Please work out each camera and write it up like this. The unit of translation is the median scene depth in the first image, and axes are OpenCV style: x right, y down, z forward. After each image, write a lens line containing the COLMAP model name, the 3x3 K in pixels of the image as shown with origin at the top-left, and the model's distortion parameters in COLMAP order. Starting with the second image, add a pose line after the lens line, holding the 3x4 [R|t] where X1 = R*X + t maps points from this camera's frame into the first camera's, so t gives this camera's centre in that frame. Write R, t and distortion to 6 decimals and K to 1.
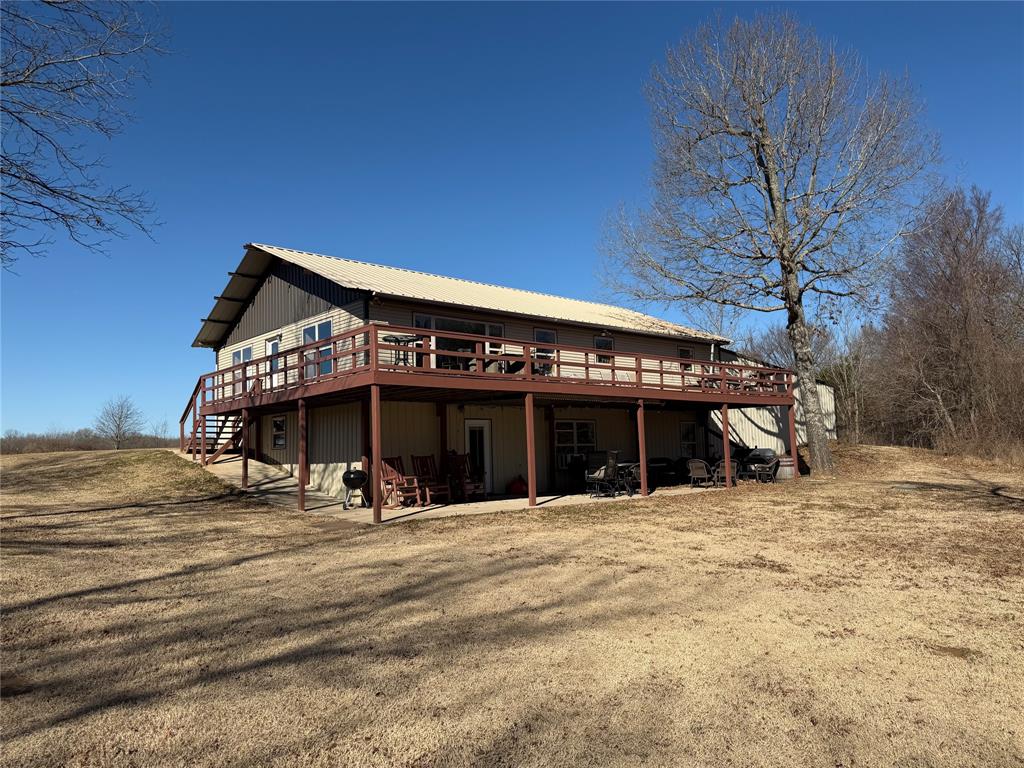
lens RADIAL K [[777.0, 0, 512.0], [0, 777.0, 384.0], [0, 0, 1]] dist [0.011404, -0.001075]
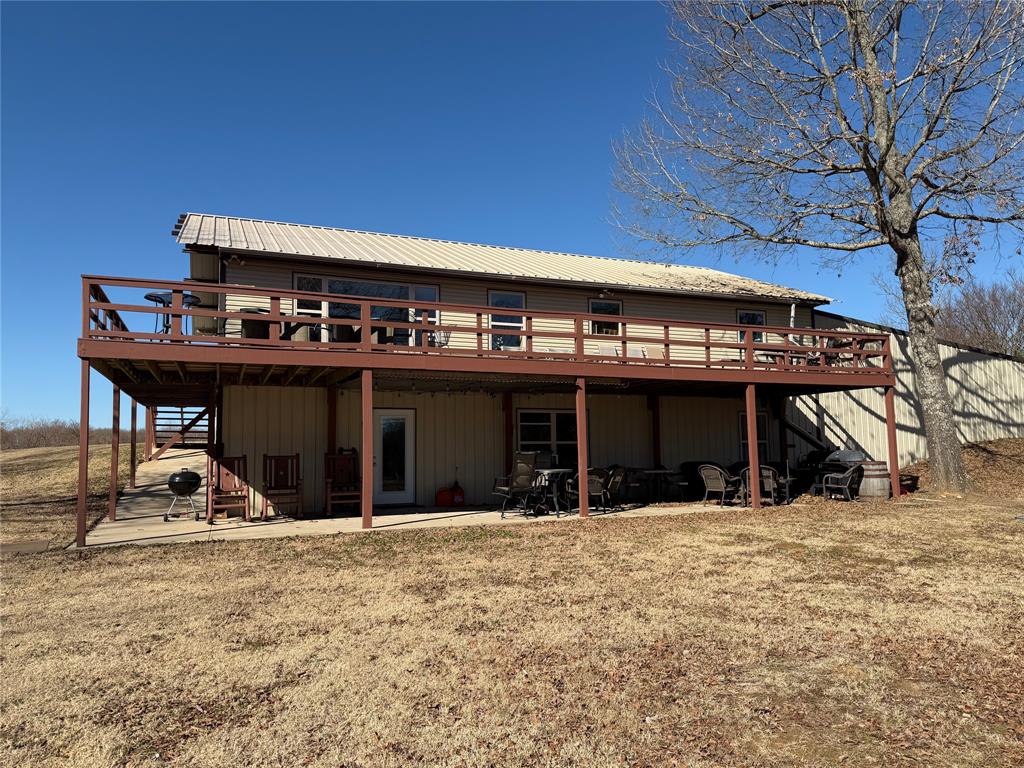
lens RADIAL K [[777.0, 0, 512.0], [0, 777.0, 384.0], [0, 0, 1]] dist [0.011404, -0.001075]
pose [[0.948362, -0.013833, -0.316889, 0.268361], [0.016087, 0.999860, 0.004497, 0.017065], [0.316783, -0.009362, 0.948452, 0.262849]]
